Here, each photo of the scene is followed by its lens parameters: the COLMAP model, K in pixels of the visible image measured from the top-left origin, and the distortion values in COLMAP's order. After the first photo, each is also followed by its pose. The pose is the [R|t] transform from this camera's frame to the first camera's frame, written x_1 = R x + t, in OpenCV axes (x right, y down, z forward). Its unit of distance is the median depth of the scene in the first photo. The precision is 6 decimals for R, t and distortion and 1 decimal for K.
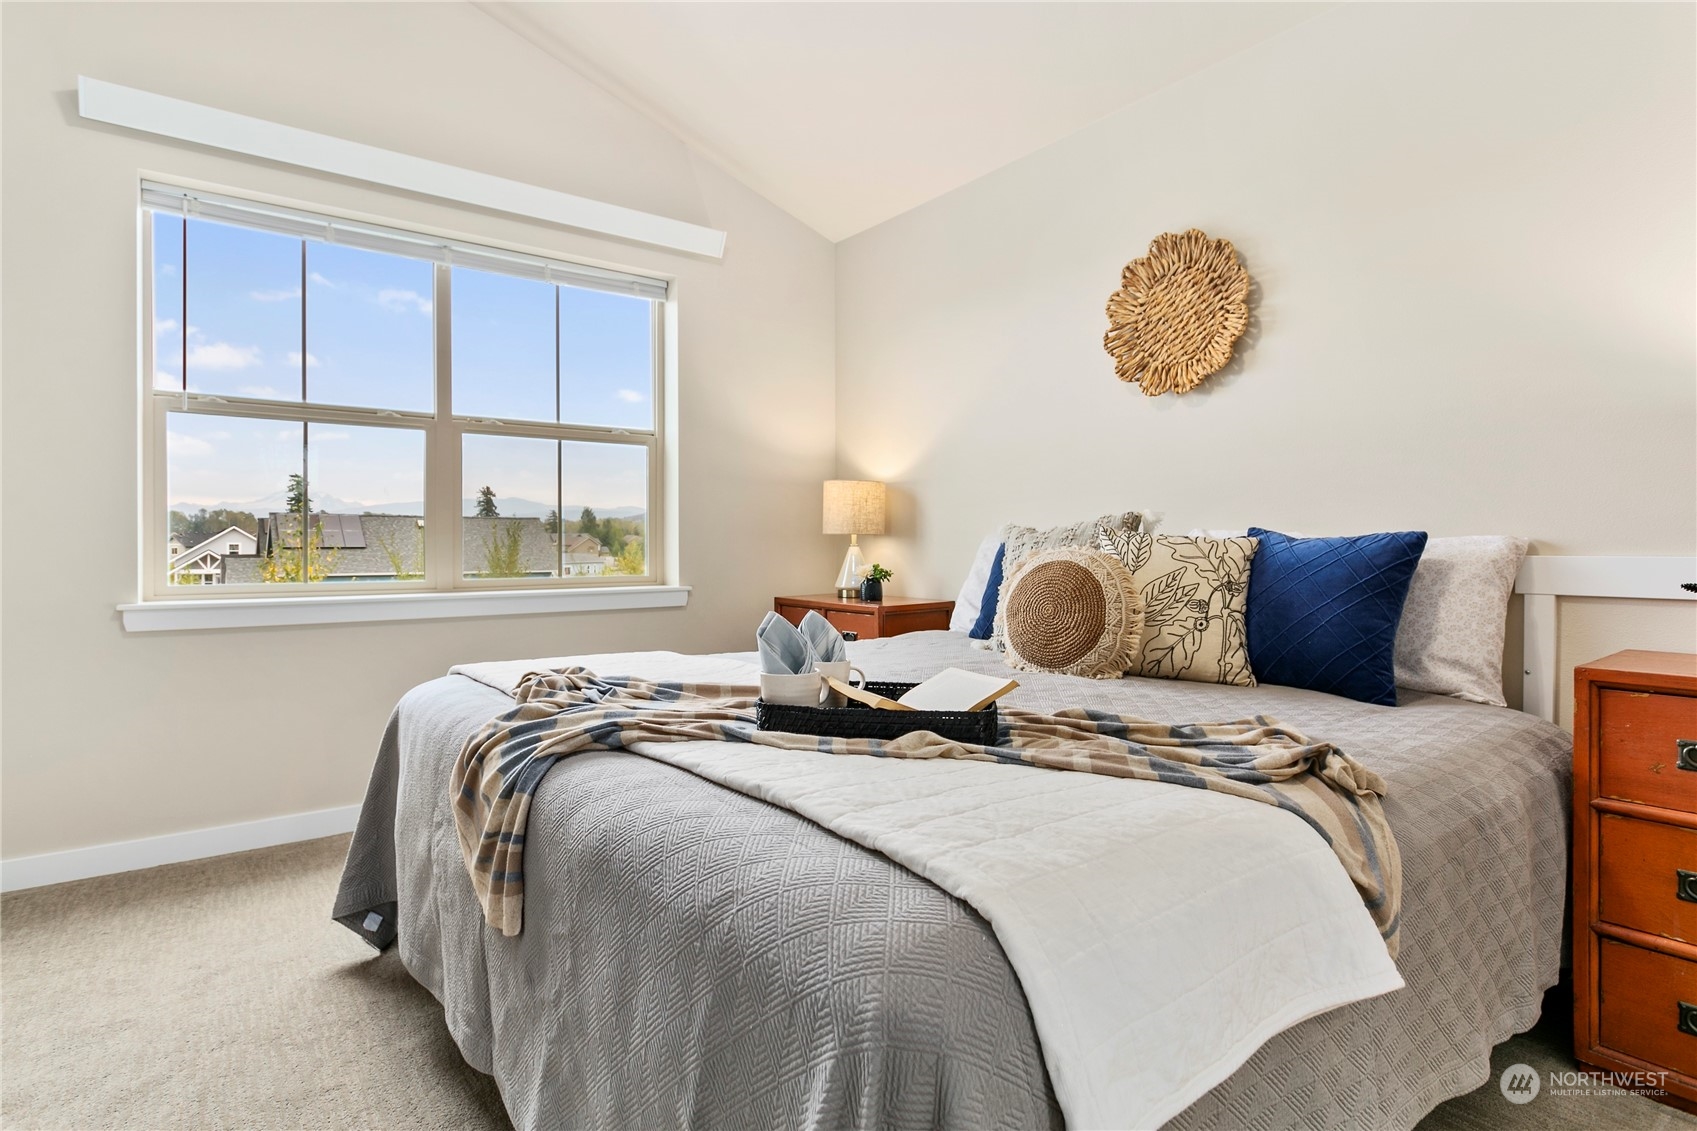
lens RADIAL K [[869.3, 0, 840.0], [0, 869.3, 554.5], [0, 0, 1]] dist [-0.005812, -0.000379]
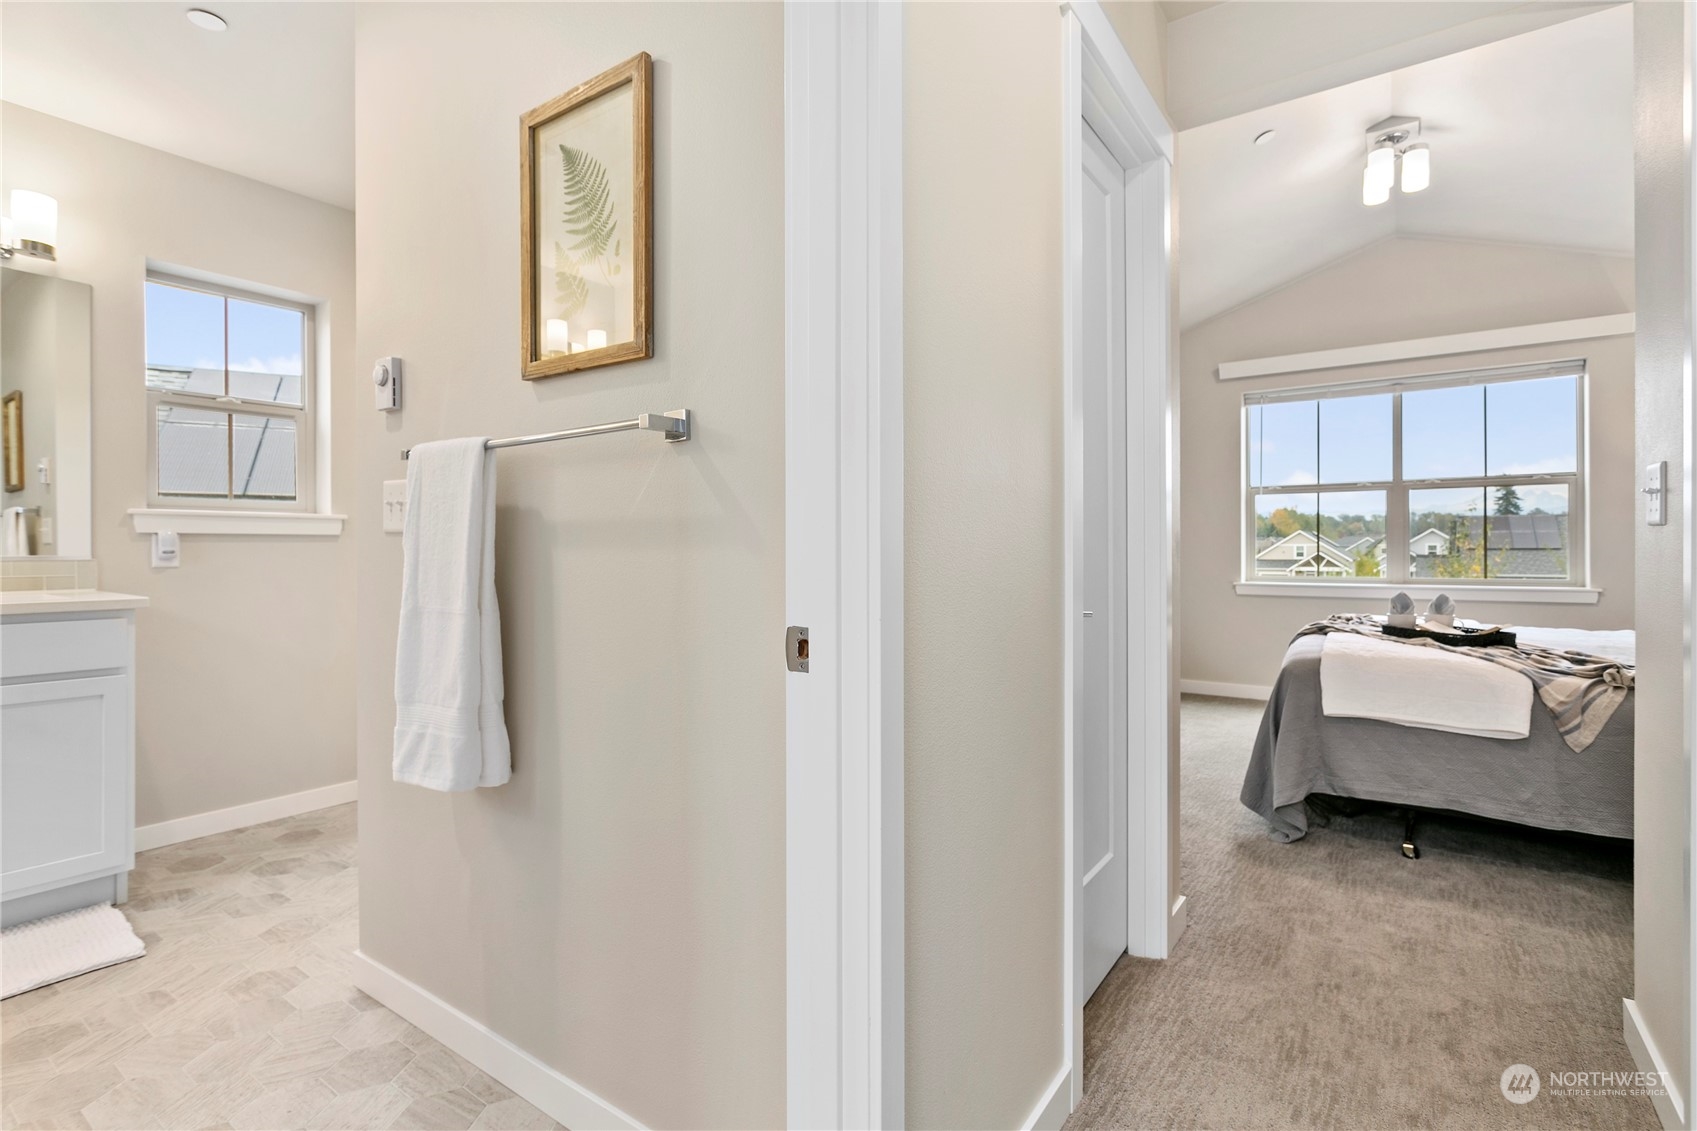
lens RADIAL K [[797.3, 0, 851.4], [0, 797.3, 549.3], [0, 0, 1]] dist [0.000663, -0.000431]
pose [[0.317785, 0.001068, -0.948162, 0.814971], [-0.006311, 0.999980, -0.000989, -0.020085], [0.948142, 0.006298, 0.317785, -0.612904]]
